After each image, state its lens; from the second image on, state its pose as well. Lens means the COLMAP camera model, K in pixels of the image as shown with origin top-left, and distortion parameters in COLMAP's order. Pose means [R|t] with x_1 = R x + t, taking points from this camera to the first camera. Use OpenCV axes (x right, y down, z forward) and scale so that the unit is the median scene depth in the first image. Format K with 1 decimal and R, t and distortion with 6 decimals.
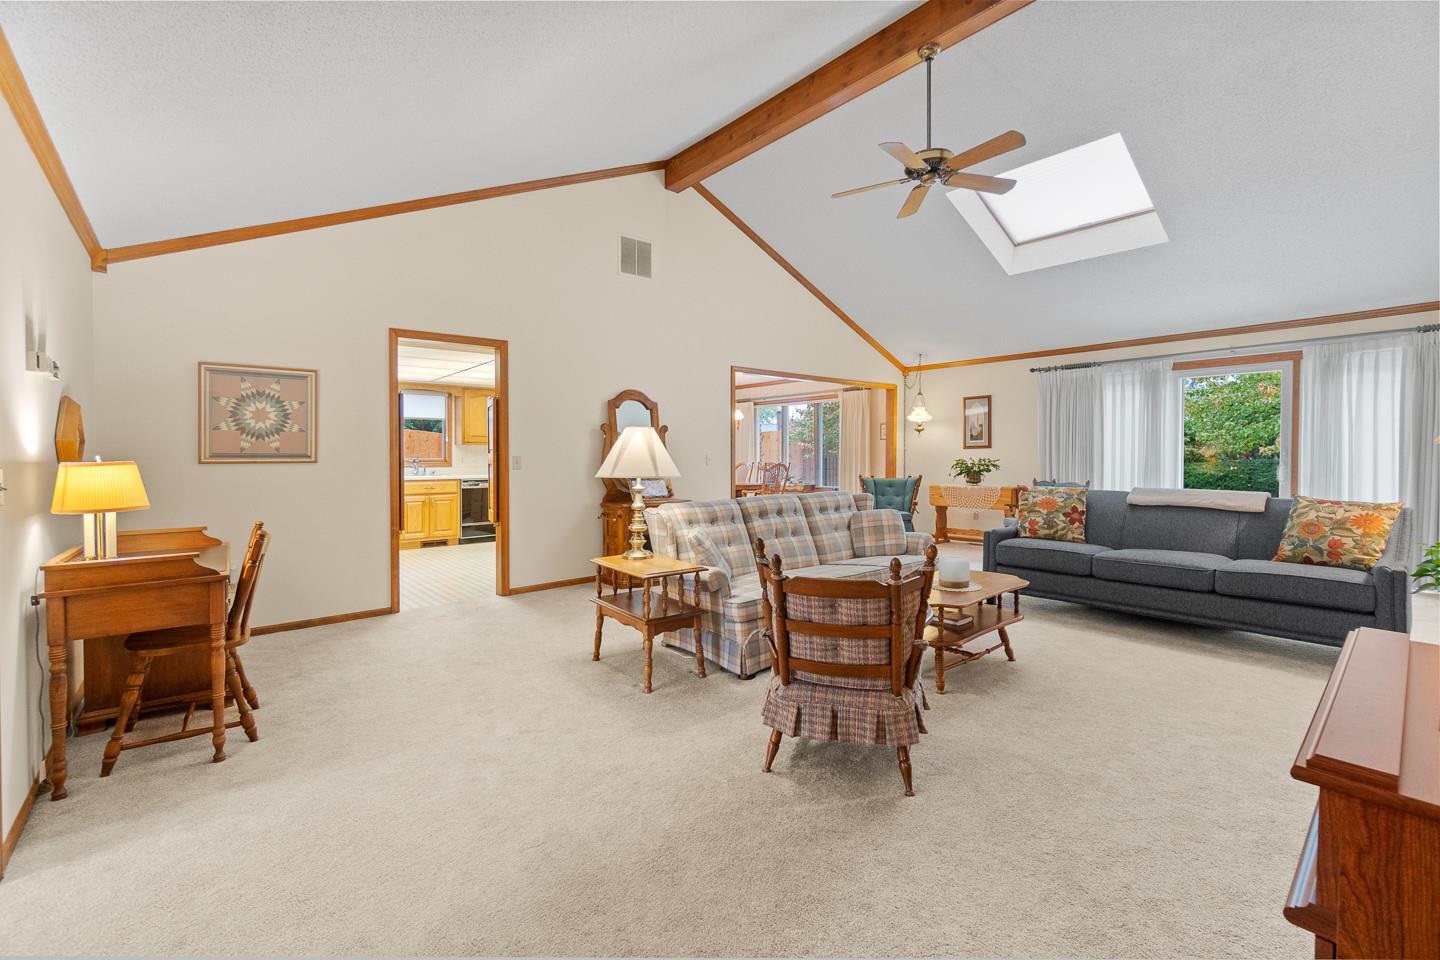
lens RADIAL K [[610.6, 0, 695.3], [0, 610.6, 462.7], [0, 0, 1]] dist [-0.000229, -0.000014]
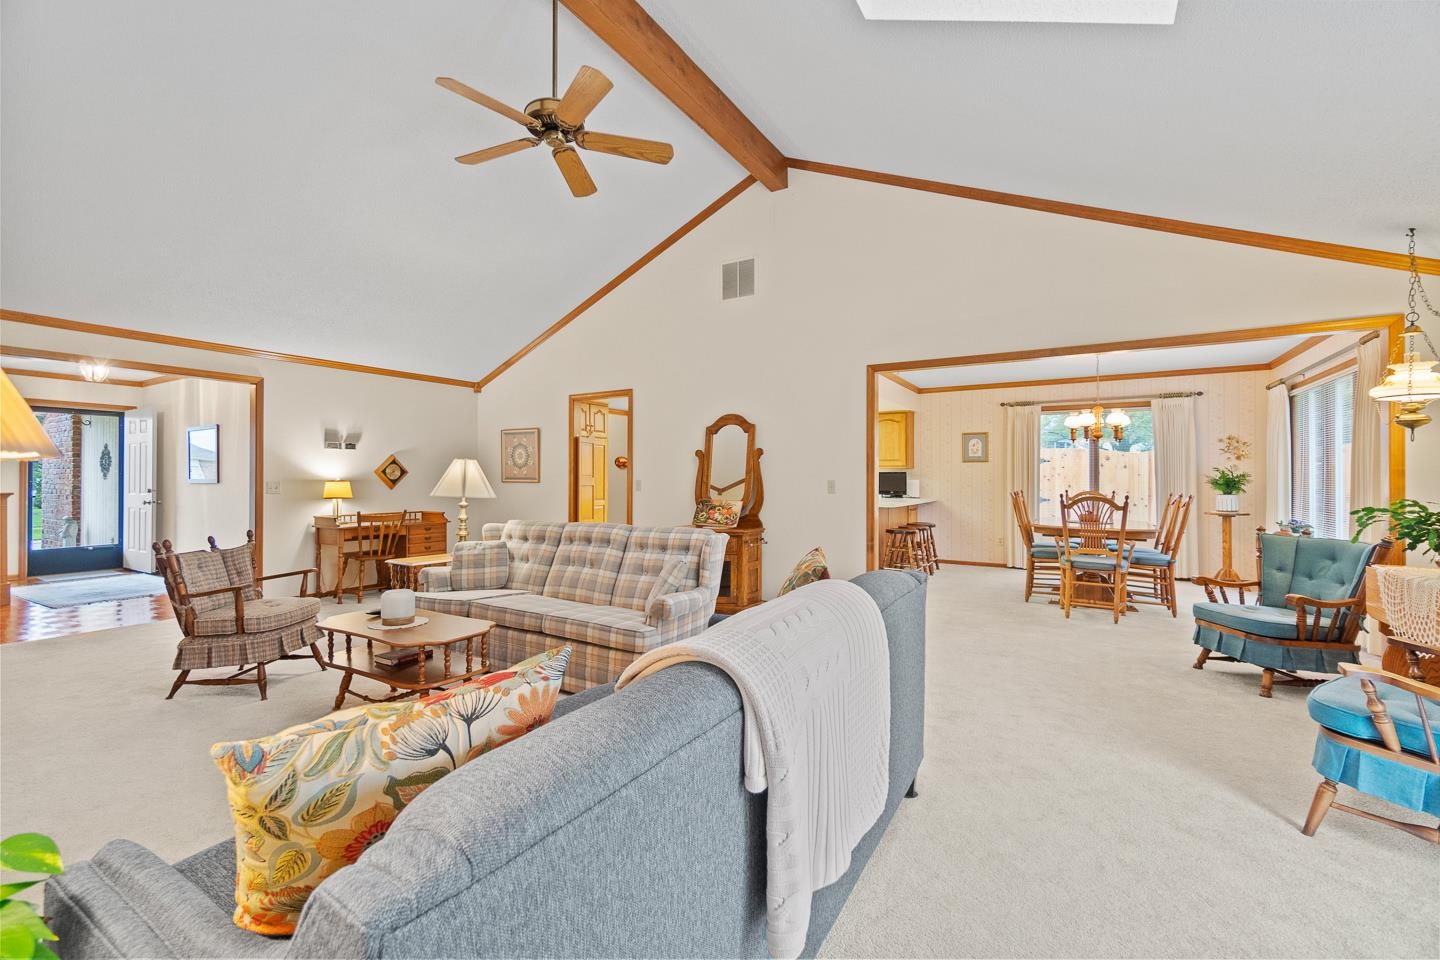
lens RADIAL K [[613.4, 0, 720.3], [0, 613.4, 464.2], [0, 0, 1]] dist [0.000884, 0.000164]
pose [[0.338088, -0.016139, -0.940976, 0.802411], [-0.016066, 0.999608, -0.022917, -0.014437], [0.940977, 0.022866, 0.337696, 0.631121]]
